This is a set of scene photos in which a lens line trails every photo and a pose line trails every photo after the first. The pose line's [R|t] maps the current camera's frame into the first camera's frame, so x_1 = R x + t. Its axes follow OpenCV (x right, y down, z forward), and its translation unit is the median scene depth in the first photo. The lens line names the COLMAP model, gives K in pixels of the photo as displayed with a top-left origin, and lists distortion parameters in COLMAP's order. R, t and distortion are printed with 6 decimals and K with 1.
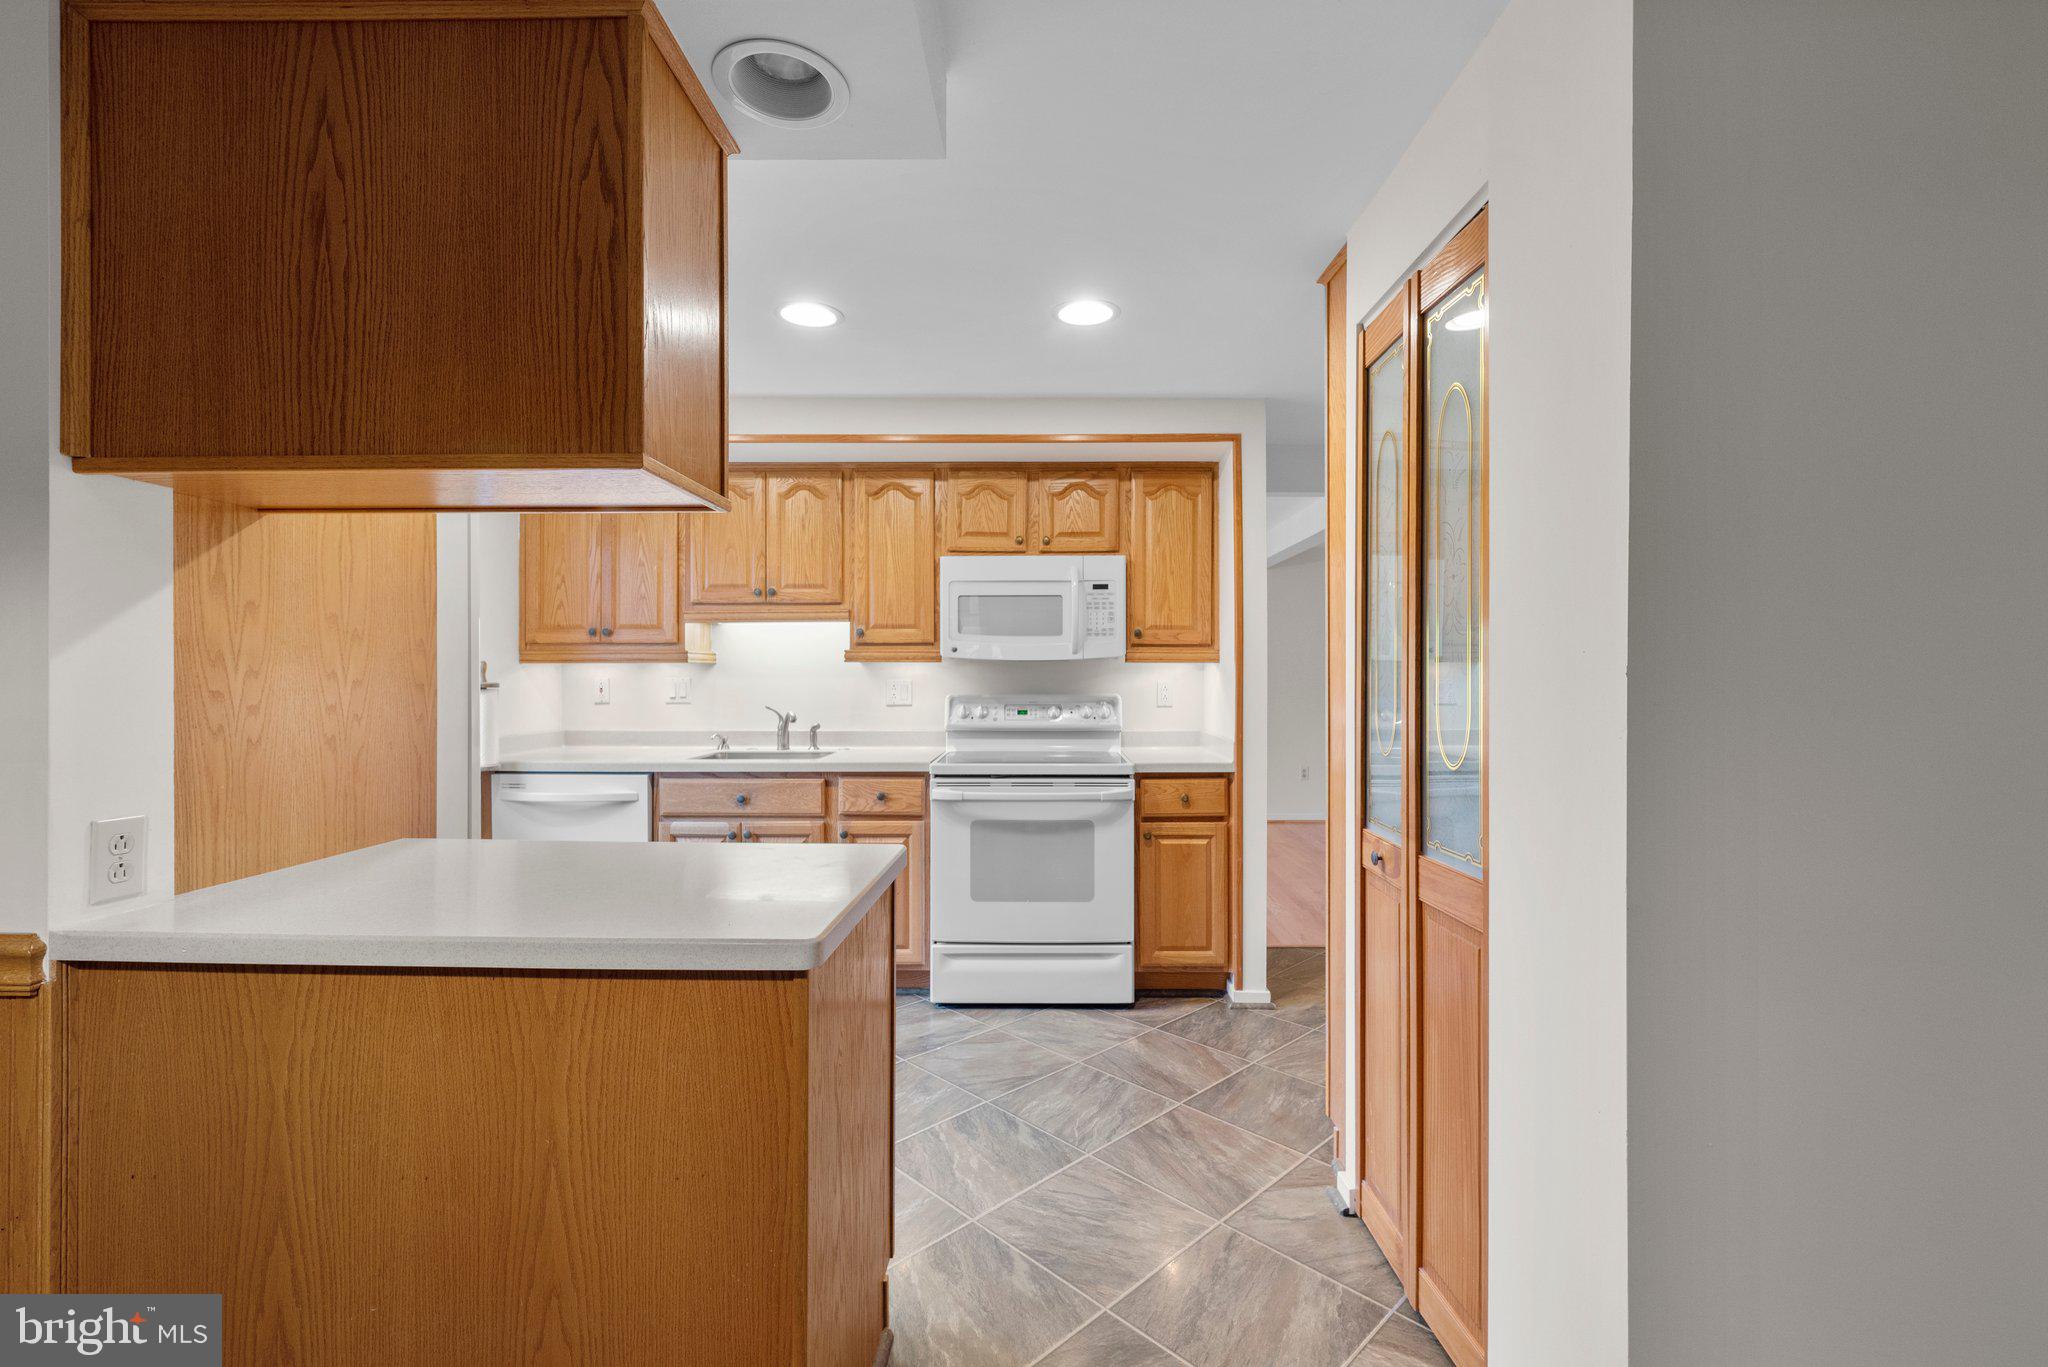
lens RADIAL K [[909.1, 0, 1035.2], [0, 909.1, 672.9], [0, 0, 1]] dist [0.002409, -0.000848]
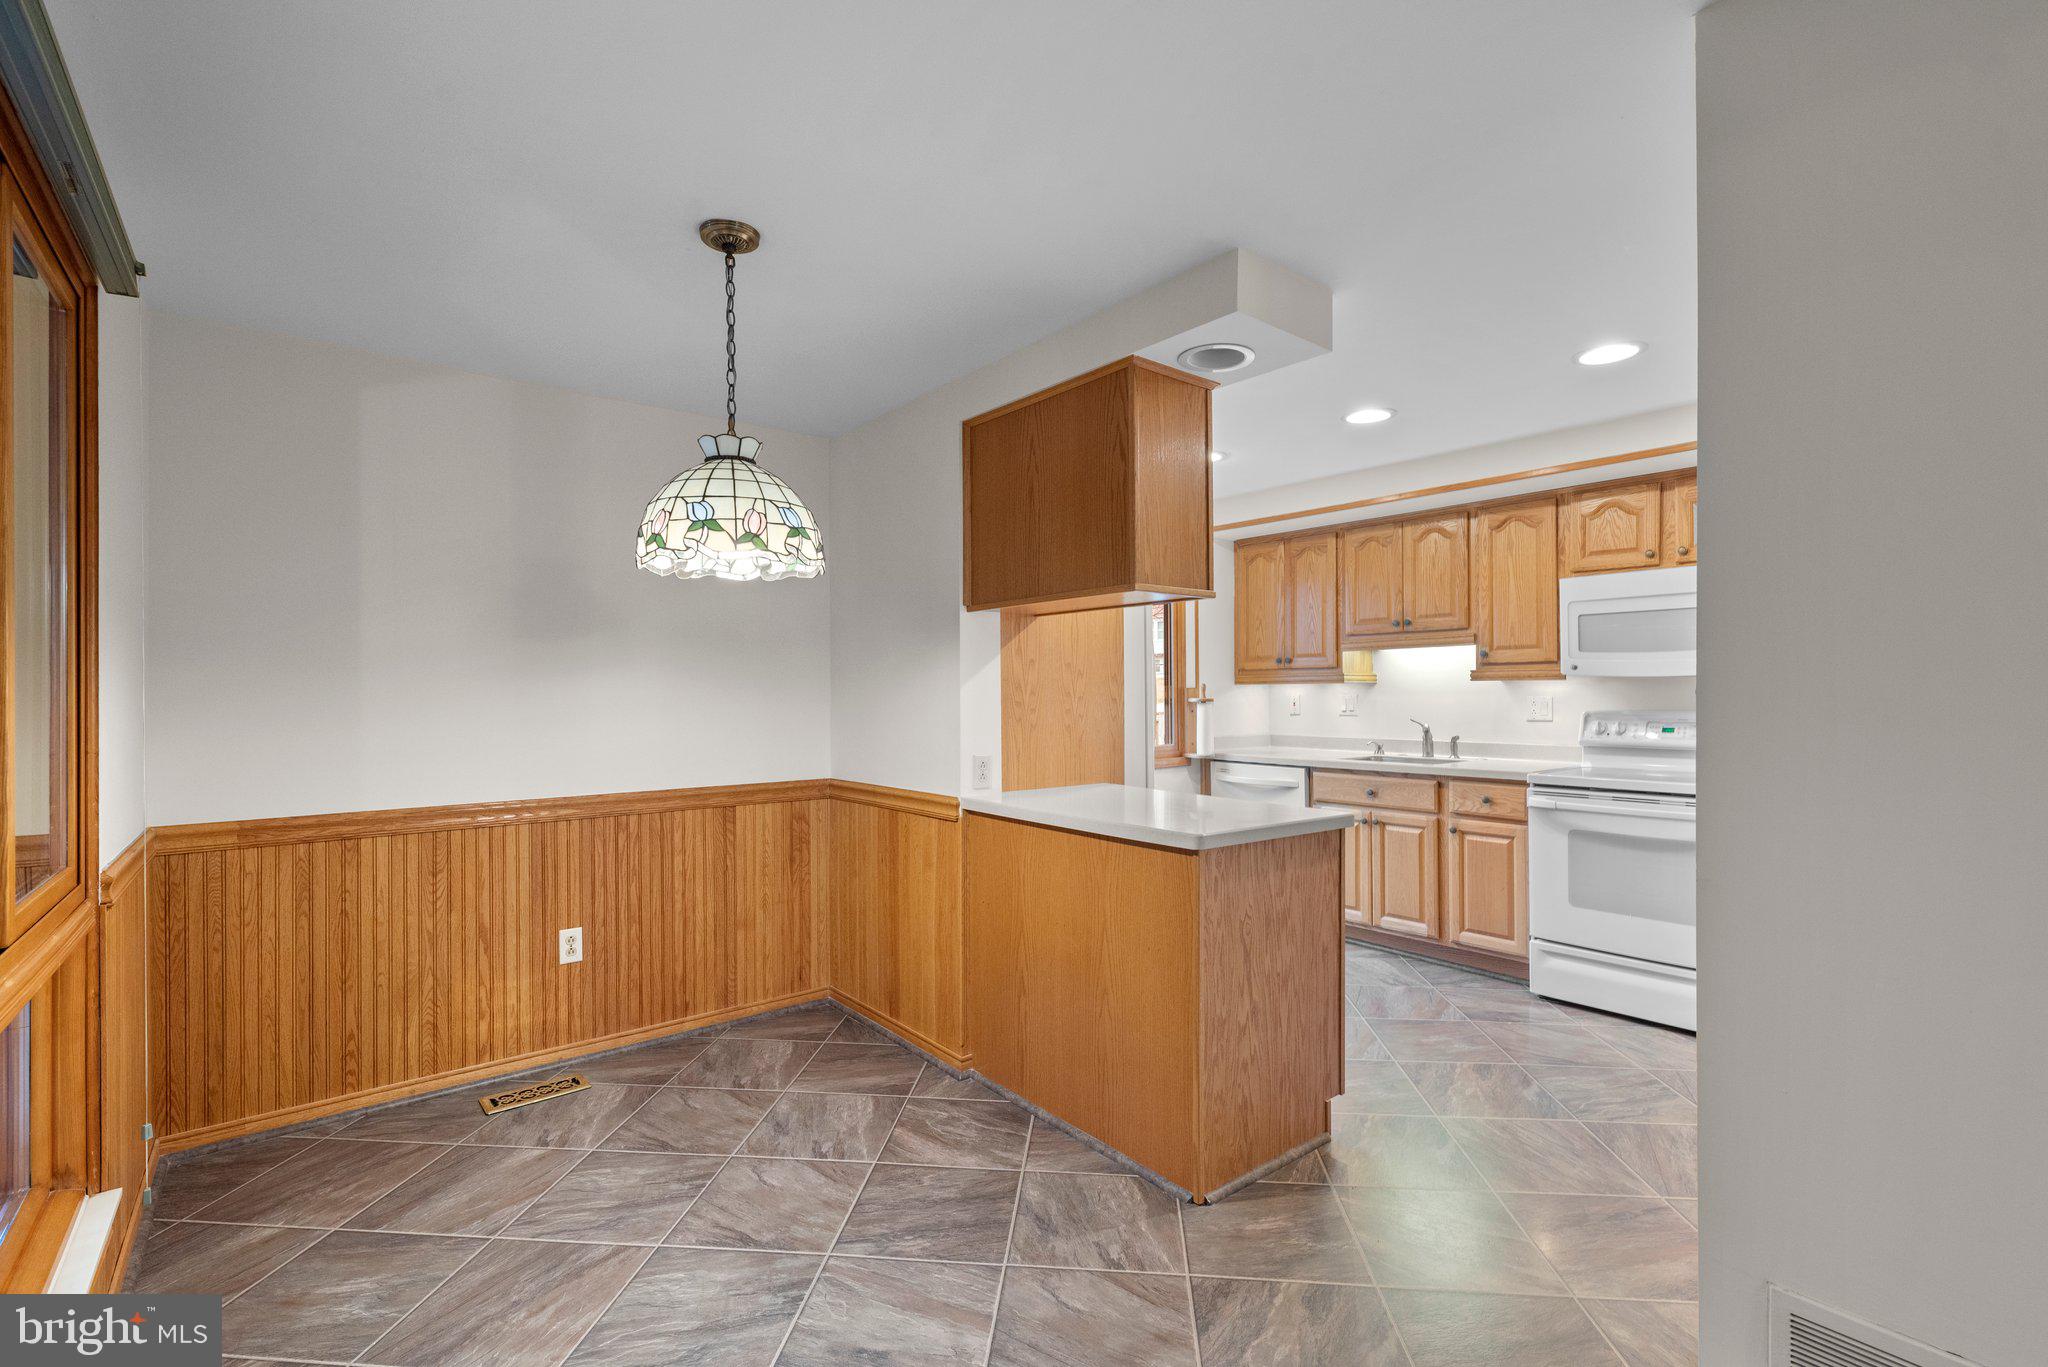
lens RADIAL K [[909.1, 0, 1023.3], [0, 909.1, 692.3], [0, 0, 1]] dist [0.002409, -0.000848]
pose [[0.642246, -0.003369, -0.766491, 0.395153], [0.006023, 0.999982, 0.000652, -0.002095], [0.766475, -0.005035, 0.642254, -0.198068]]
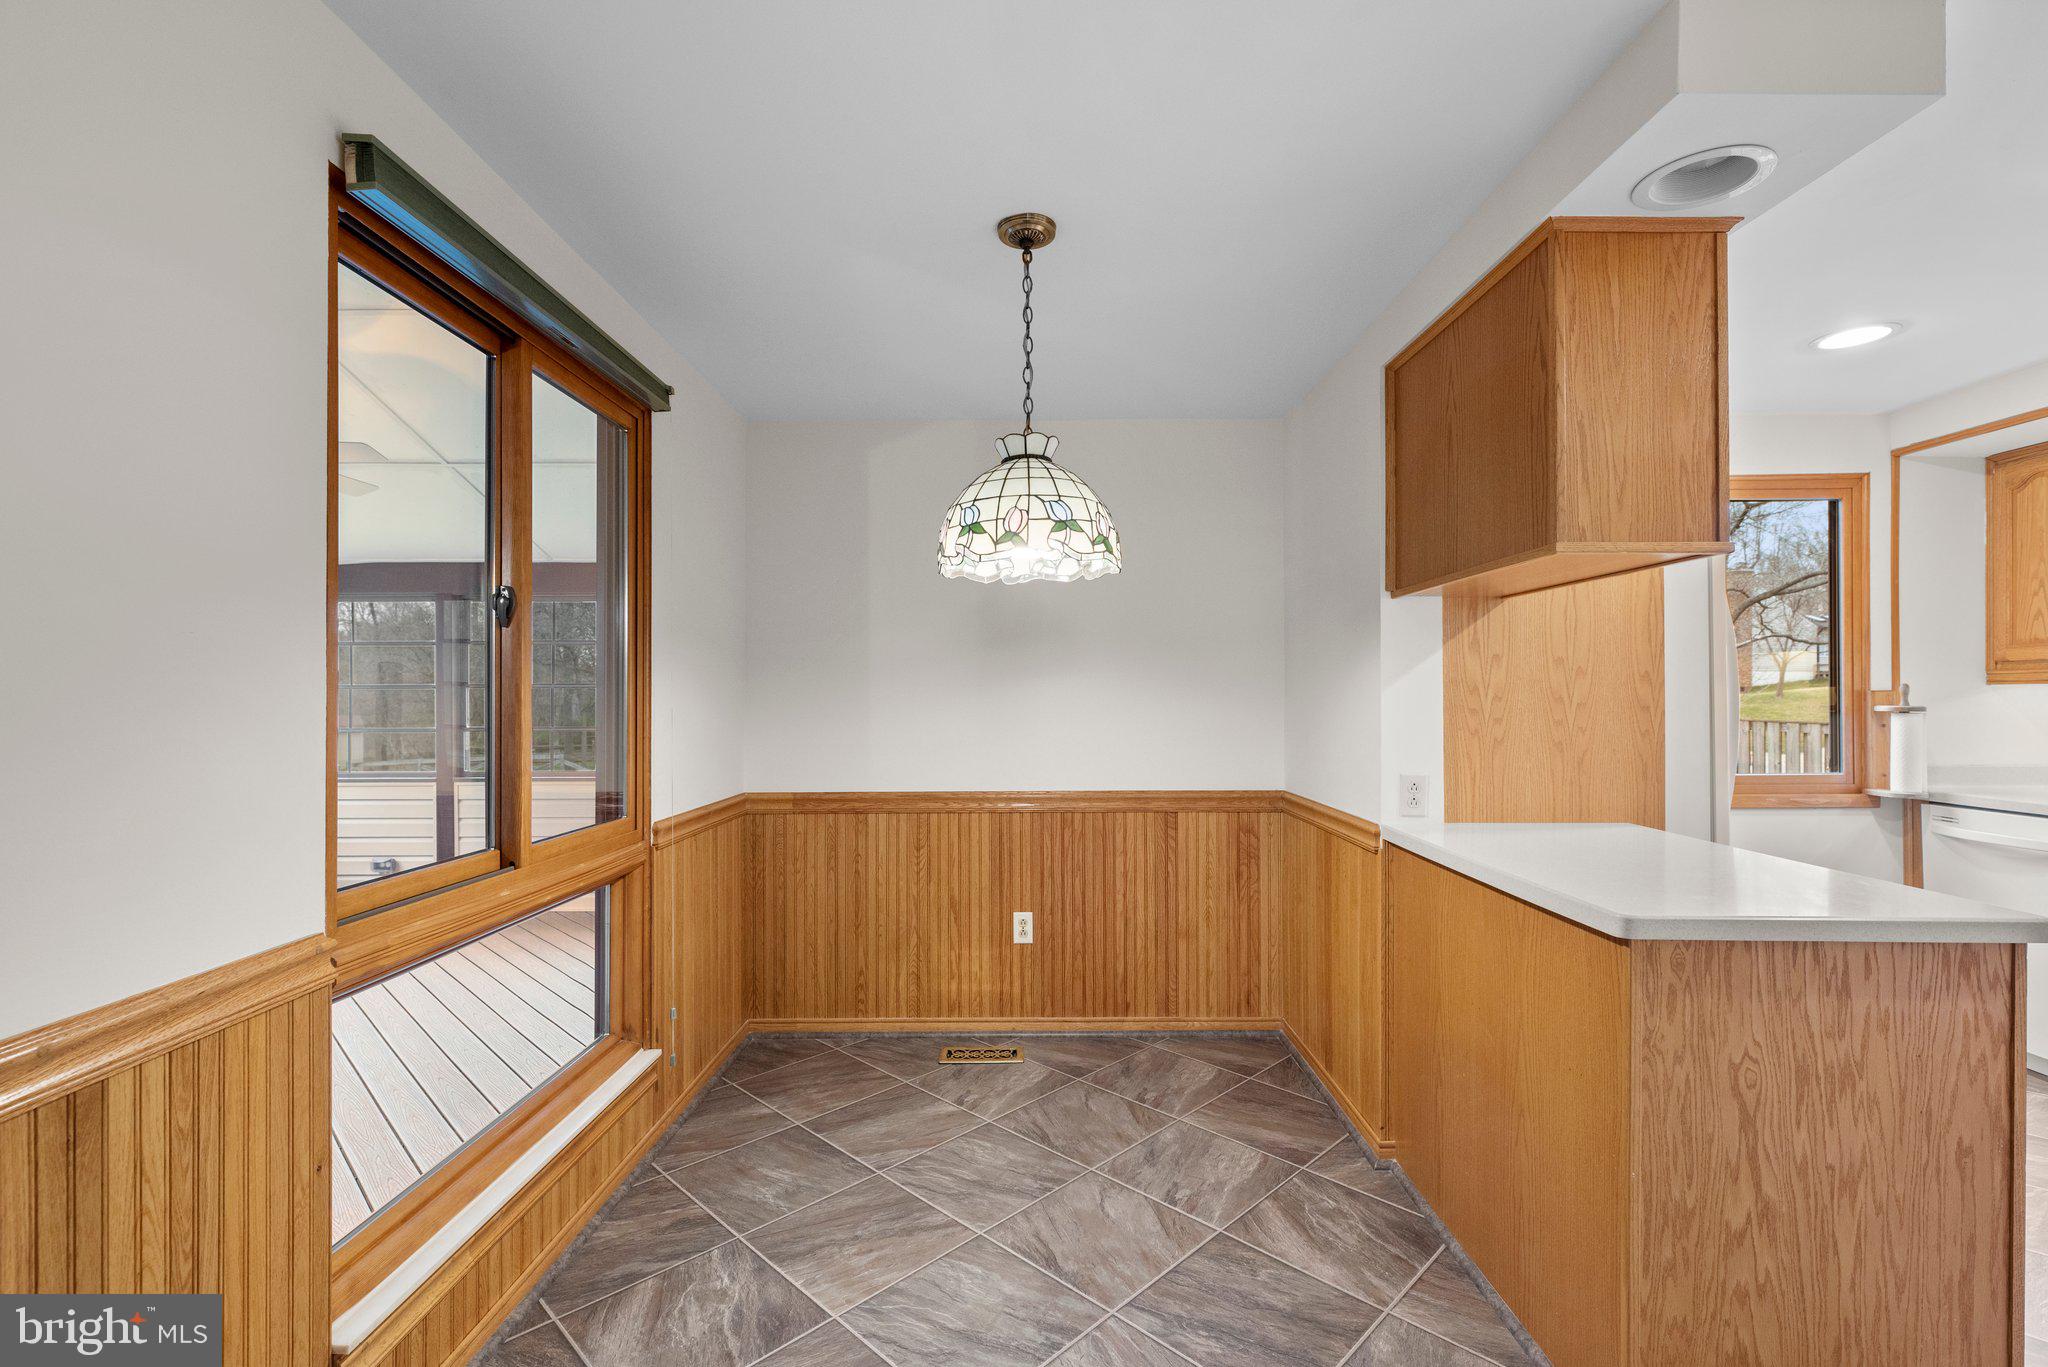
lens RADIAL K [[909.1, 0, 1031.3], [0, 909.1, 695.9], [0, 0, 1]] dist [0.002409, -0.000848]
pose [[0.020670, -0.000944, -0.999786, 0.399350], [0.003644, 0.999993, -0.000869, -0.003085], [0.999780, -0.003625, 0.020673, 0.068997]]
